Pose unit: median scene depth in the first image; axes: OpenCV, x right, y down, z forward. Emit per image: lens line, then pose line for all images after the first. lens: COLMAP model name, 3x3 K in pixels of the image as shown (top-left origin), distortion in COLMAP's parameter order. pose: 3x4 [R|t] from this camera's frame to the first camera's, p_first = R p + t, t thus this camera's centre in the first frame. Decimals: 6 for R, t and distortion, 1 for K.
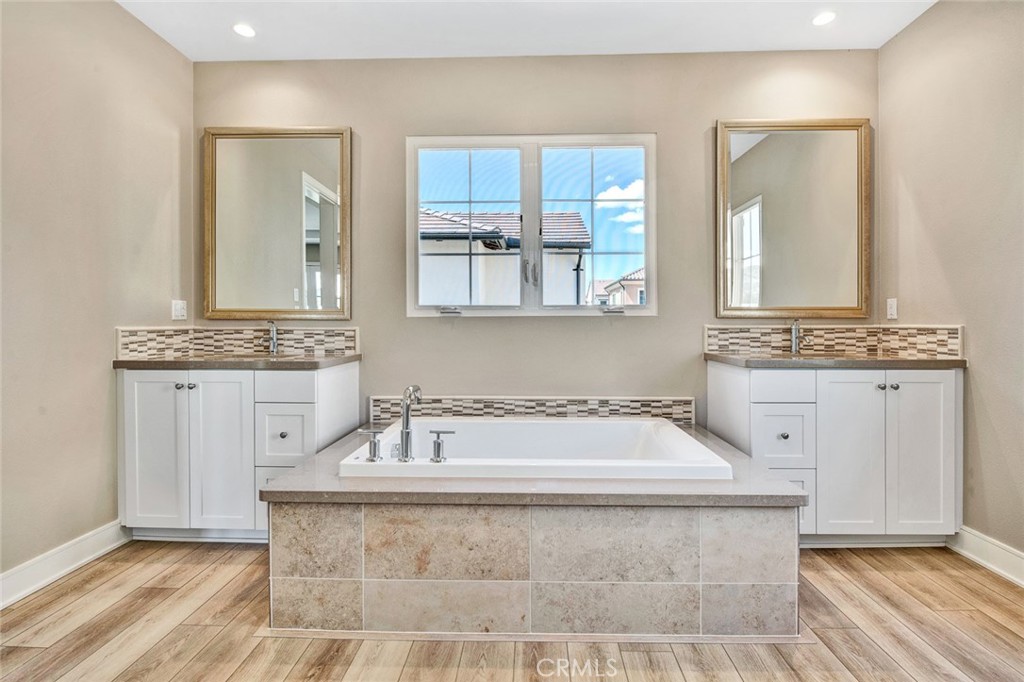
lens RADIAL K [[465.5, 0, 516.8], [0, 465.5, 321.0], [0, 0, 1]] dist [-0.003677, -0.000401]
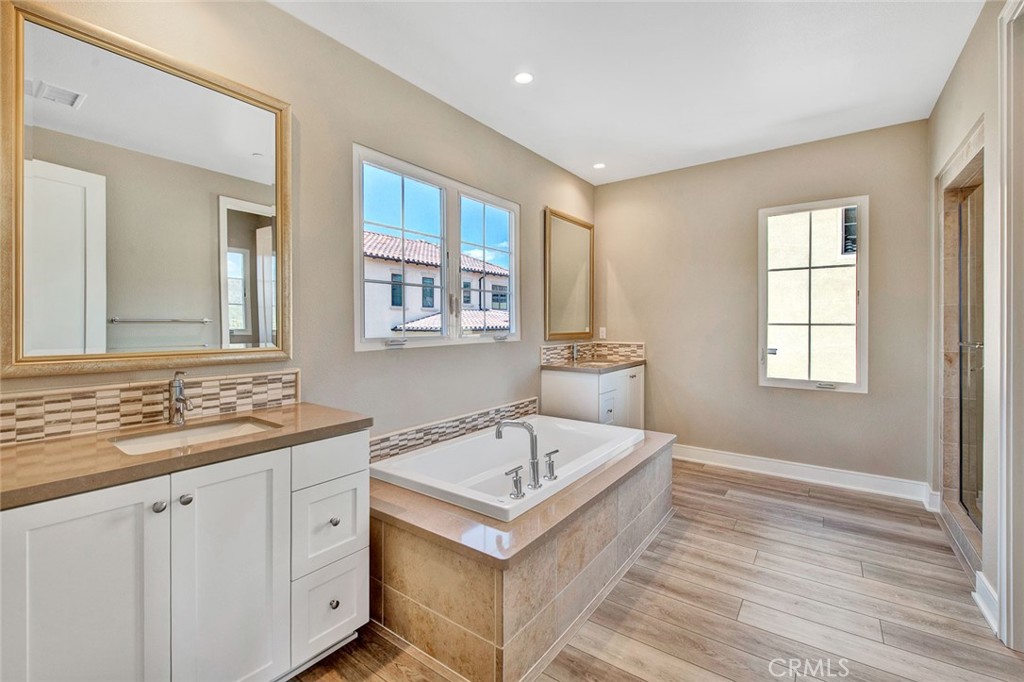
lens RADIAL K [[441.8, 0, 505.2], [0, 441.8, 324.7], [0, 0, 1]] dist [-0.004858, -0.001007]
pose [[0.570460, -0.007984, 0.821286, -0.767334], [-0.001424, 0.999942, 0.010710, -0.070287], [-0.821324, -0.007279, 0.570416, 0.296810]]
